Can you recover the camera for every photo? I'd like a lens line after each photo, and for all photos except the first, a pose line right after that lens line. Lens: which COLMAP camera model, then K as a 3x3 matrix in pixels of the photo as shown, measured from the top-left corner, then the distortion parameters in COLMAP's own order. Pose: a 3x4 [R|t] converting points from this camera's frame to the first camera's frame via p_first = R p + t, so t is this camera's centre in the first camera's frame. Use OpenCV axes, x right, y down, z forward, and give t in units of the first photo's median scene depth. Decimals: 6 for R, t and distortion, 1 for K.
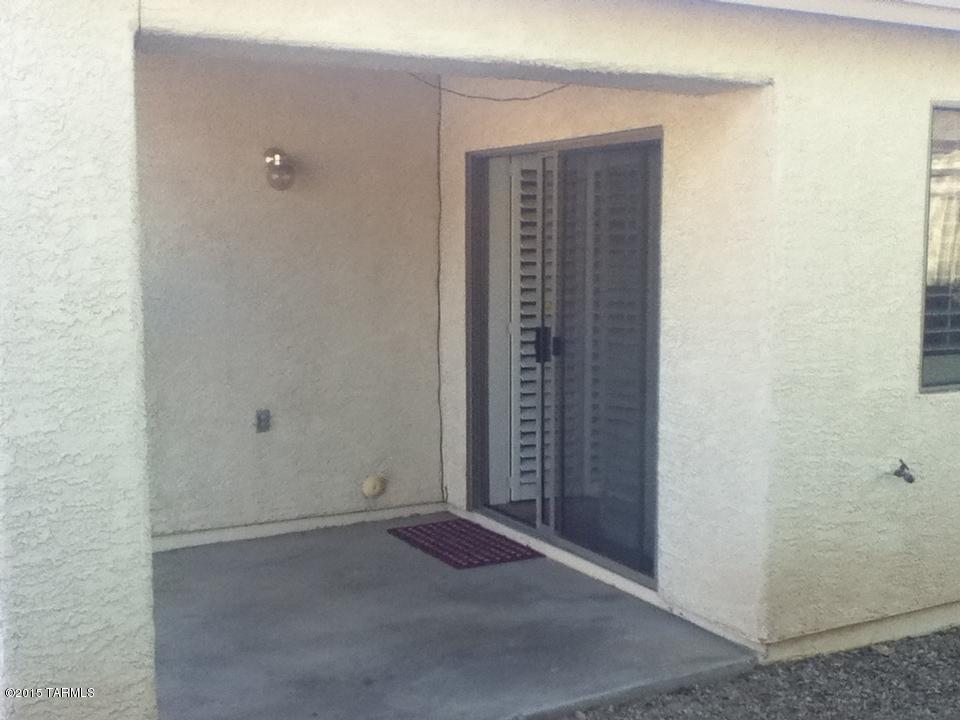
lens RADIAL K [[1189.9, 0, 480.3], [0, 1189.9, 355.7], [0, 0, 1]] dist [0.048540, 0.000000]
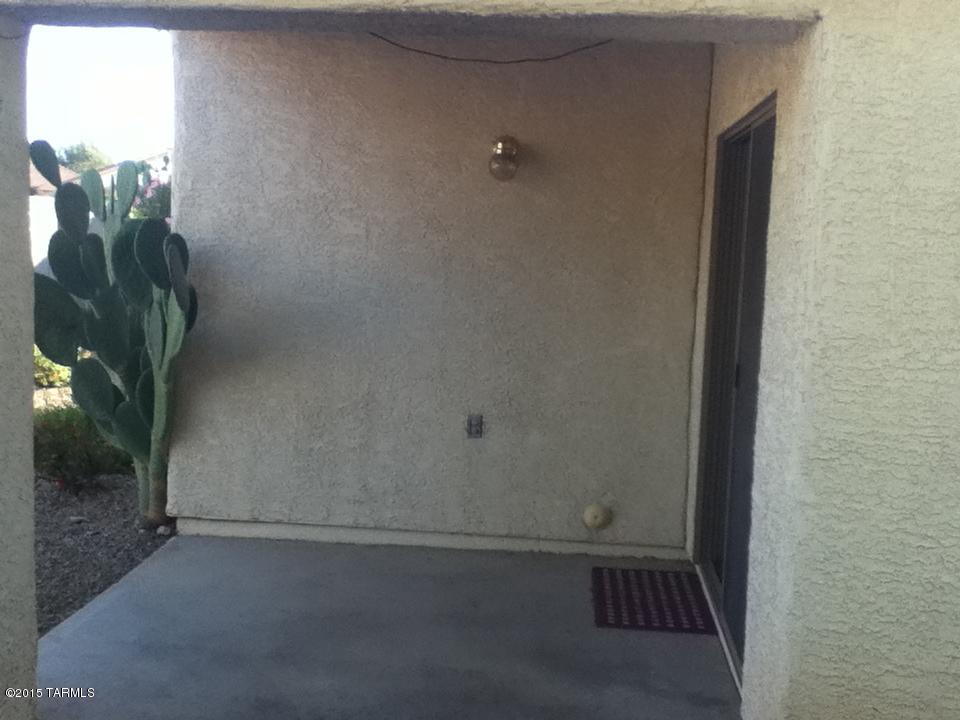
lens RADIAL K [[1189.9, 0, 479.3], [0, 1189.9, 355.9], [0, 0, 1]] dist [0.048540, 0.000000]
pose [[0.823652, 0.086635, -0.560439, 0.350283], [-0.091726, 0.995601, 0.019099, -0.019479], [0.559629, 0.035676, 0.827975, 0.229018]]
